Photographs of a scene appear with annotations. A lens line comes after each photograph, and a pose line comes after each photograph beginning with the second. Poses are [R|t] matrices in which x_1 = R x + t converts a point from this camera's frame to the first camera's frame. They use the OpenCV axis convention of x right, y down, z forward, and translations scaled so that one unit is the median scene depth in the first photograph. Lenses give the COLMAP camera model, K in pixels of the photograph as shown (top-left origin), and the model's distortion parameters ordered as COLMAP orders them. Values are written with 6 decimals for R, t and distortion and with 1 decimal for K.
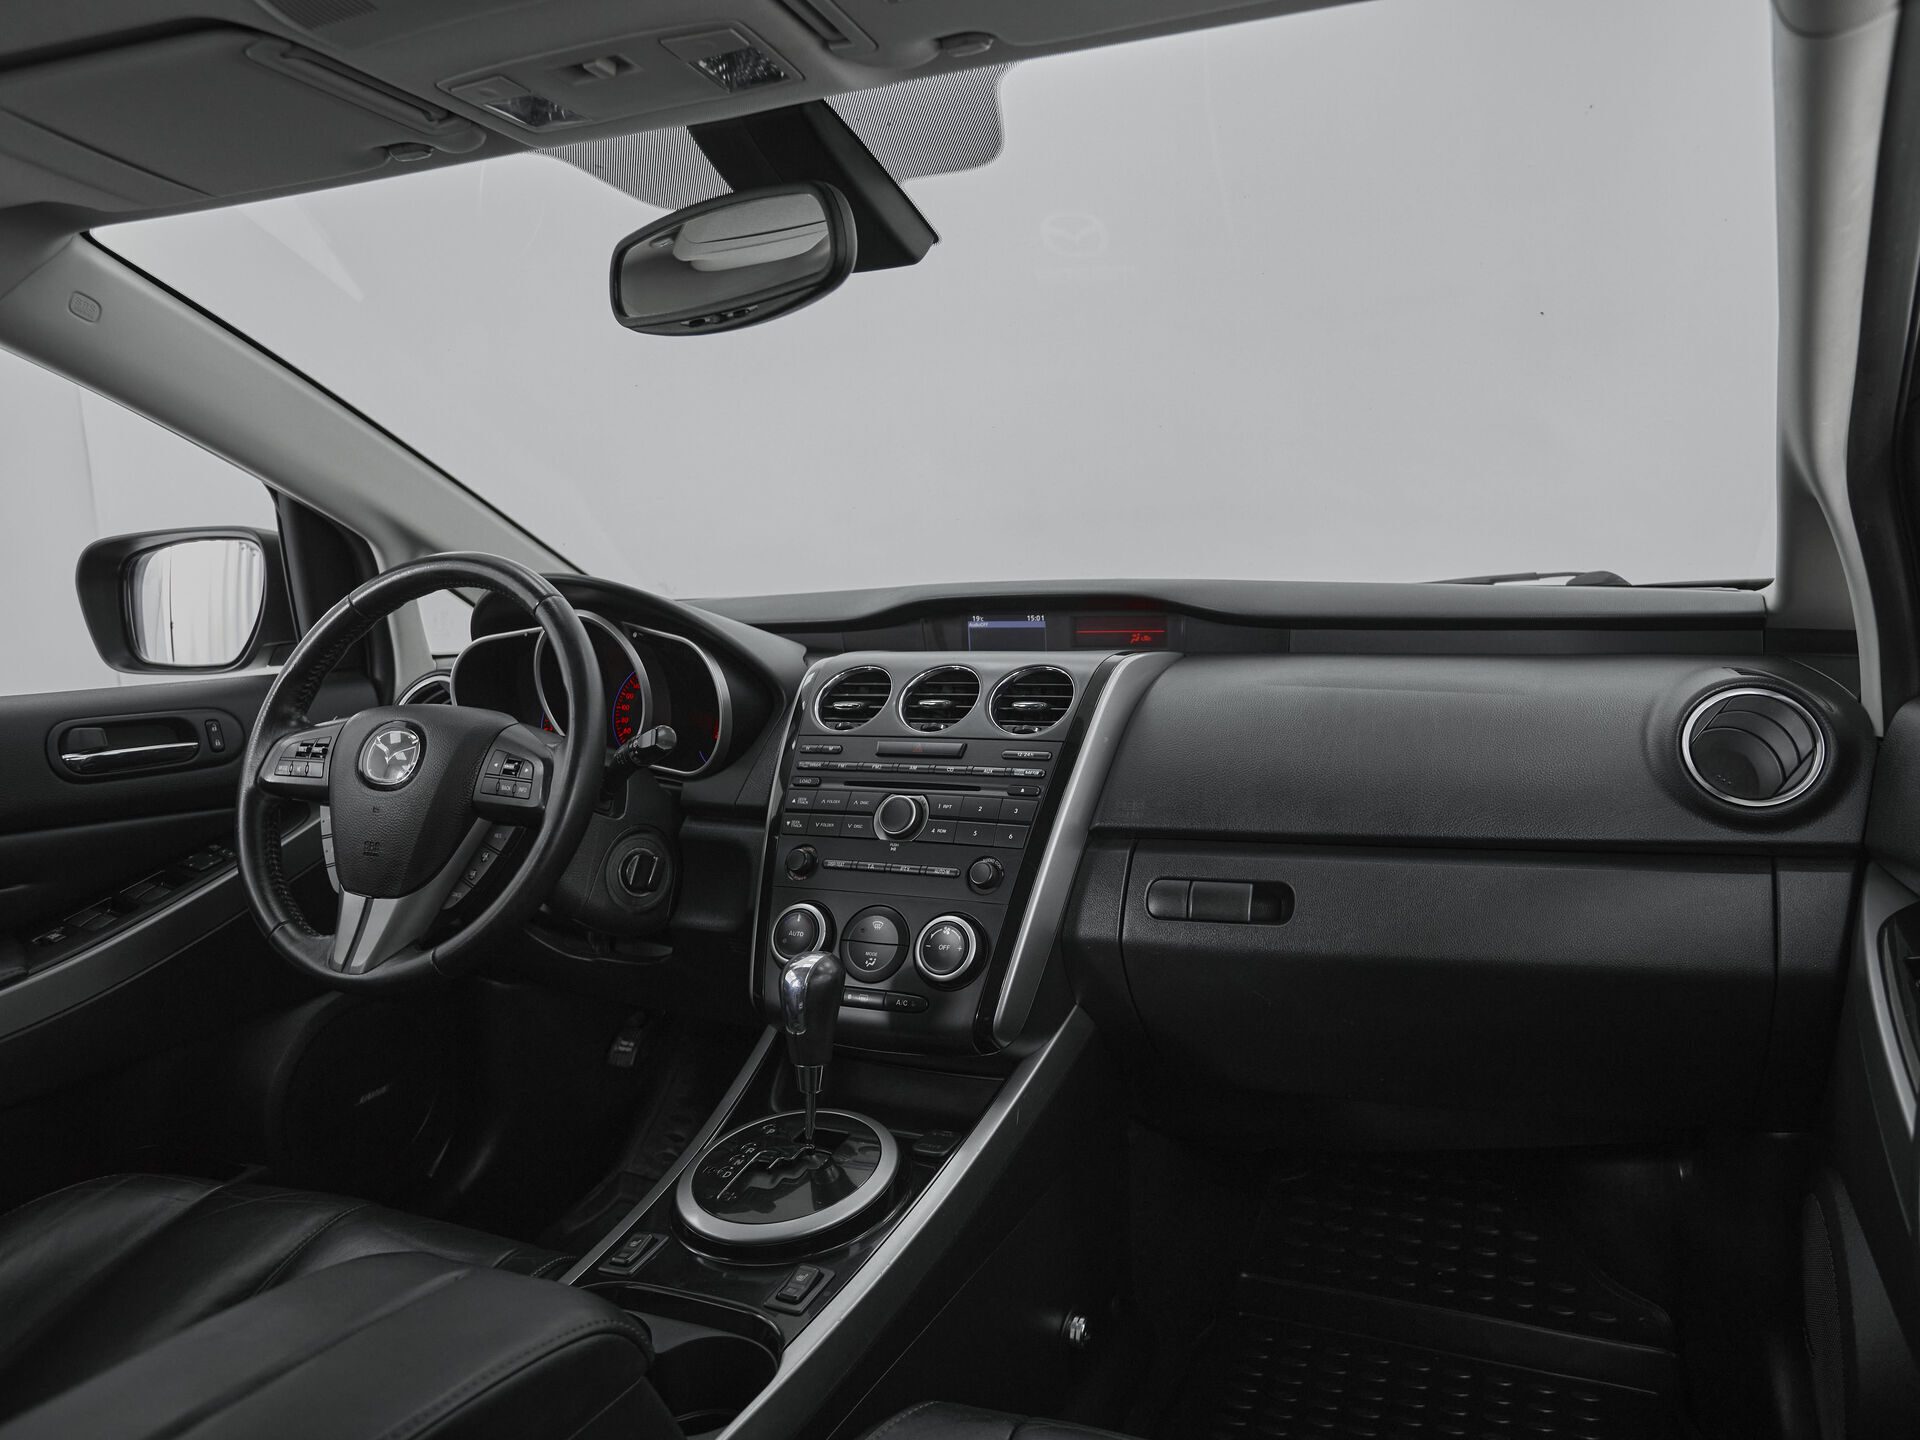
lens RADIAL K [[1315.7, 0, 1058.9], [0, 1315.7, 714.2], [0, 0, 1]] dist [-0.086538, 0.105239]
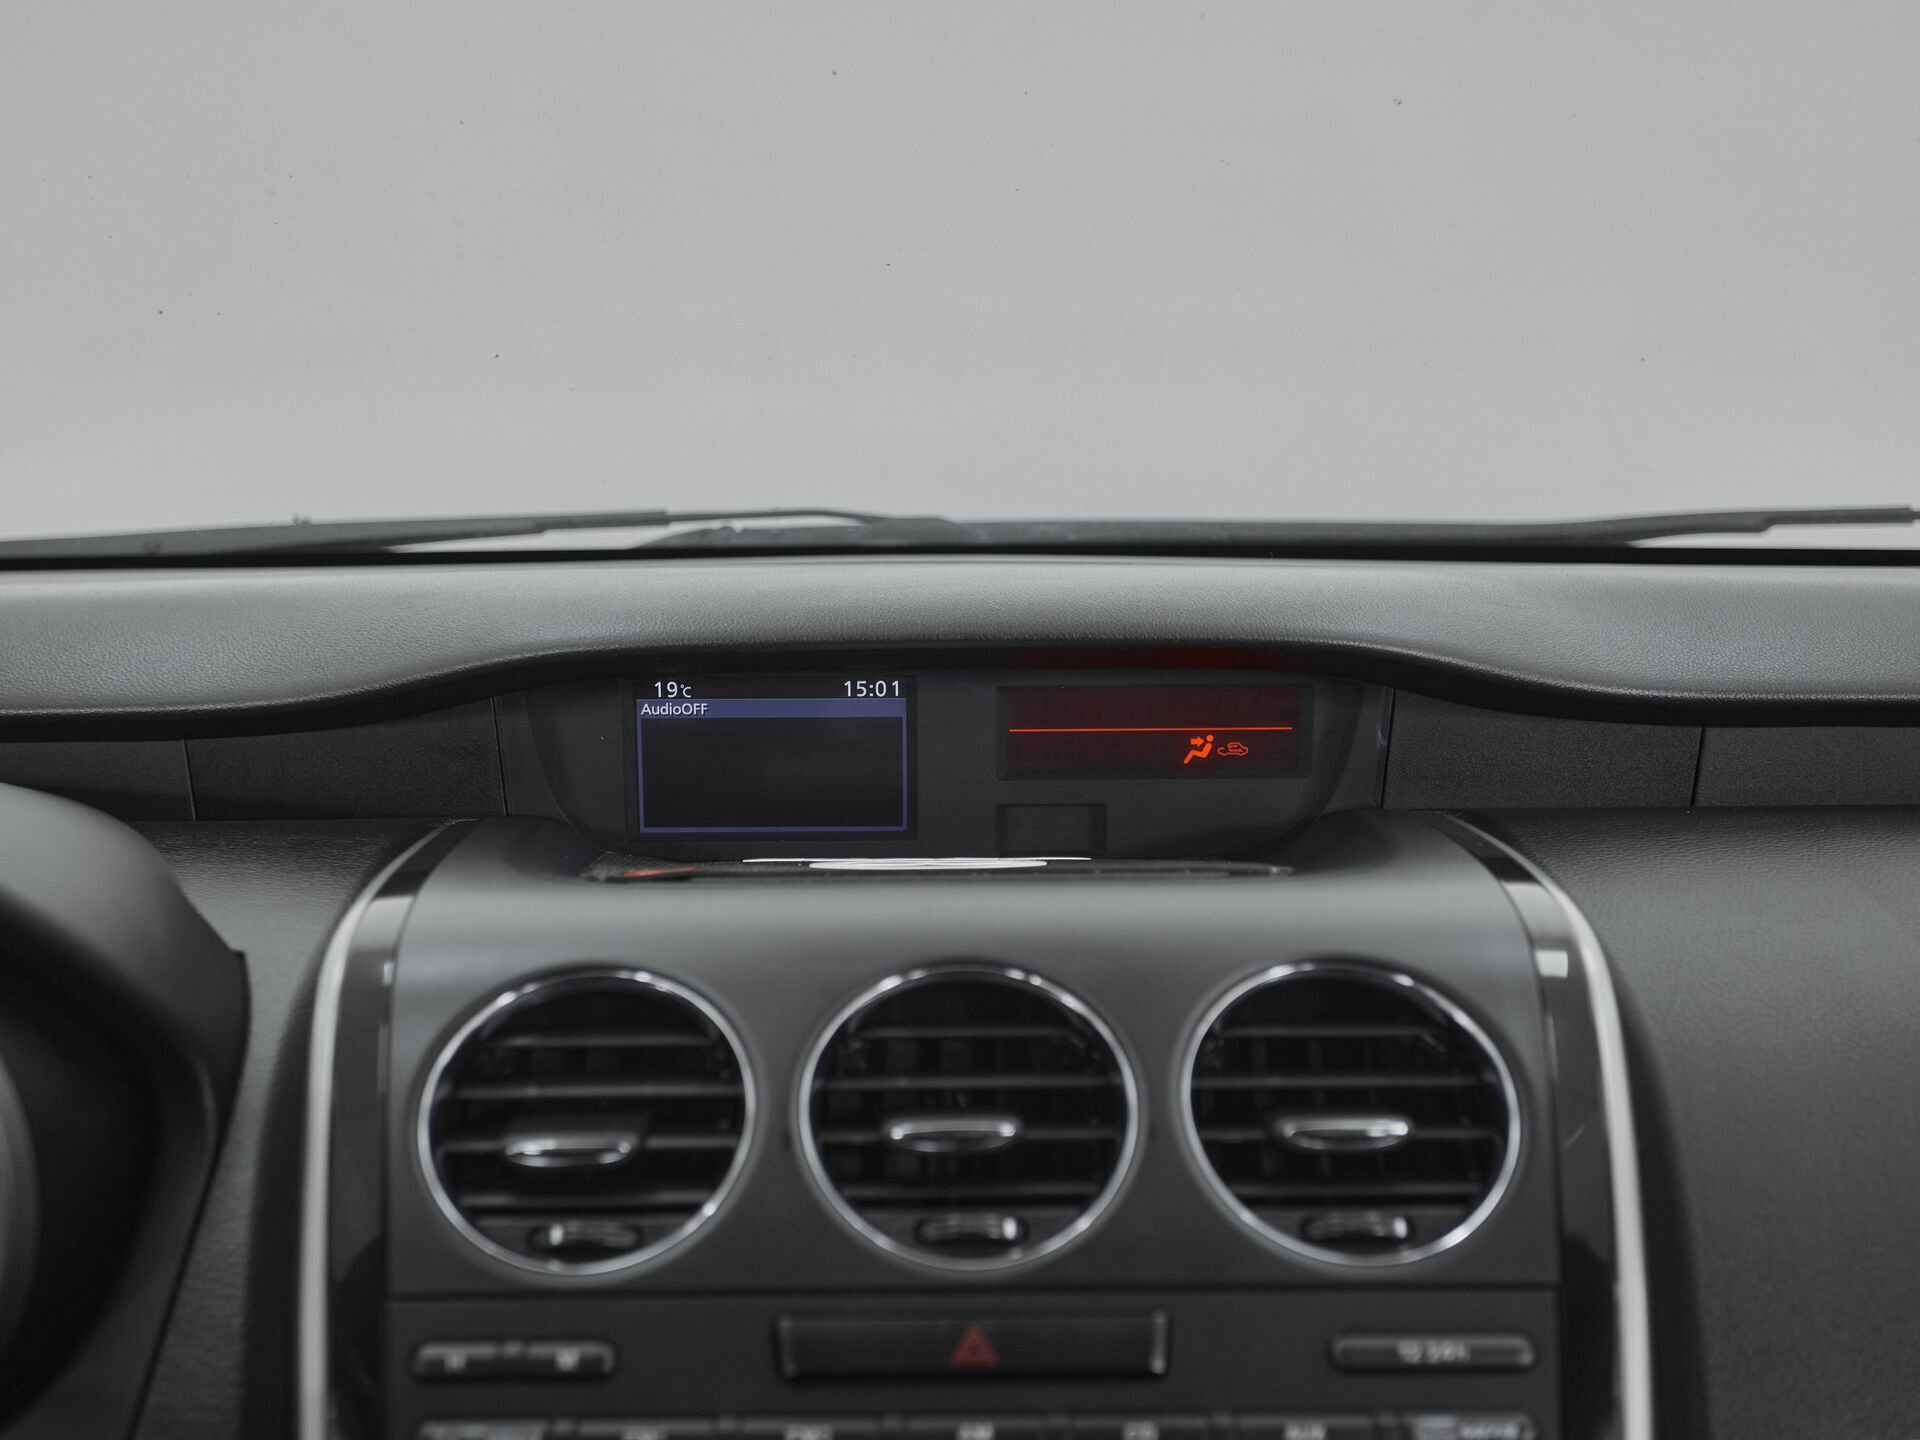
lens RADIAL K [[2334.8, 0, 915.0], [0, 2334.8, 720.7], [0, 0, 1]] dist [0.010103, 0.039717]
pose [[0.922509, -0.041901, 0.383695, -0.282096], [0.025226, 0.998510, 0.048391, -0.115122], [-0.385151, -0.034962, 0.922191, 0.588369]]
